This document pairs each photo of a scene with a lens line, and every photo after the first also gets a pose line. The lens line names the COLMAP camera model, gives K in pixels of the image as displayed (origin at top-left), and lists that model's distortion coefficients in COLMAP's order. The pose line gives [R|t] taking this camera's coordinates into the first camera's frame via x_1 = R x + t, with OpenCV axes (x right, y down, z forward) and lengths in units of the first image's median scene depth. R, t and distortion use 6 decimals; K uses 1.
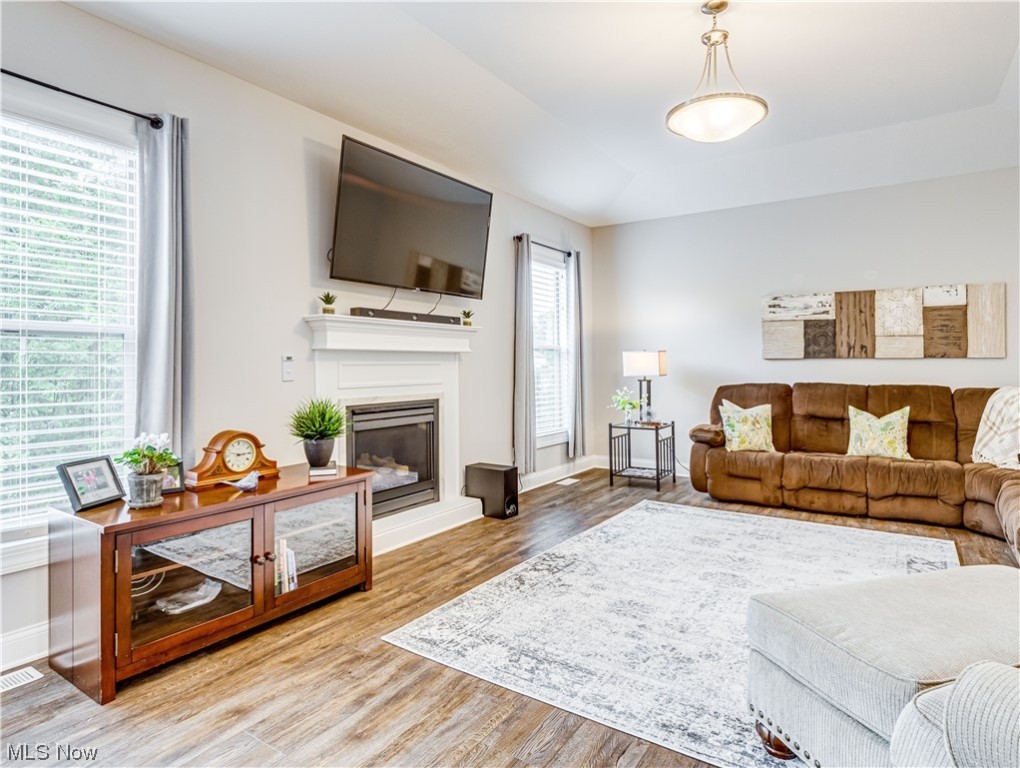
lens RADIAL K [[598.2, 0, 496.6], [0, 598.2, 365.3], [0, 0, 1]] dist [-0.006597, -0.003885]
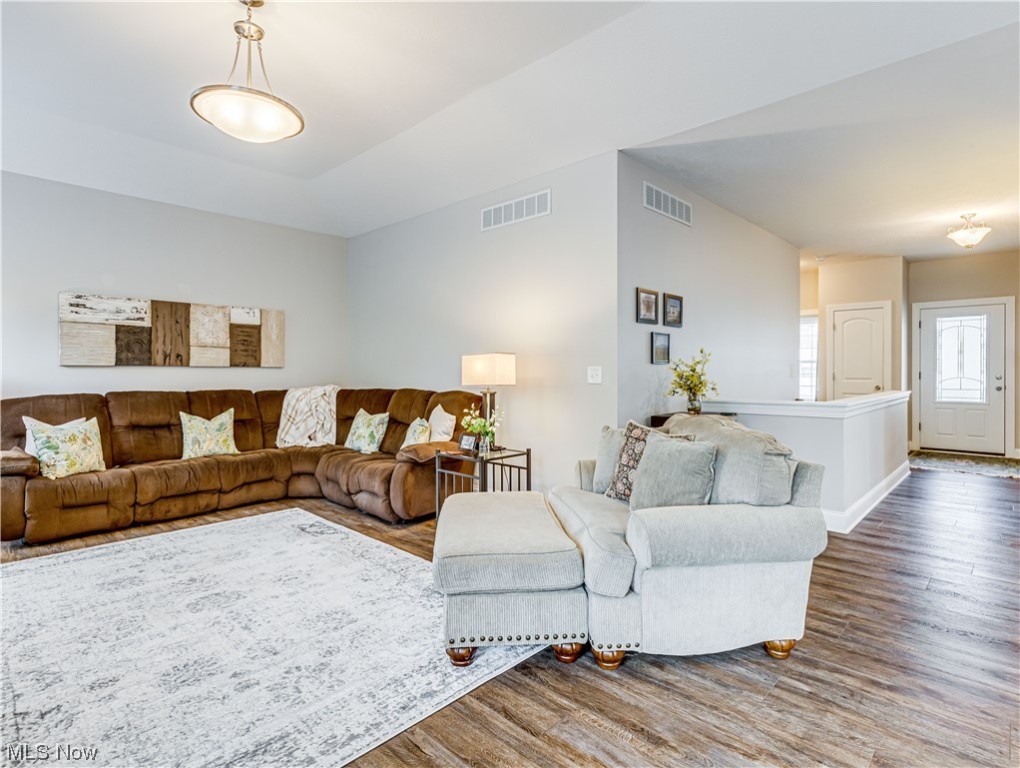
lens RADIAL K [[531.9, 0, 545.8], [0, 531.9, 369.2], [0, 0, 1]] dist [0.015026, -0.002417]
pose [[0.117498, 0.005799, 0.993056, -0.269104], [0.000429, 0.999983, -0.005891, -0.000798], [-0.993073, 0.001118, 0.117494, 0.259506]]
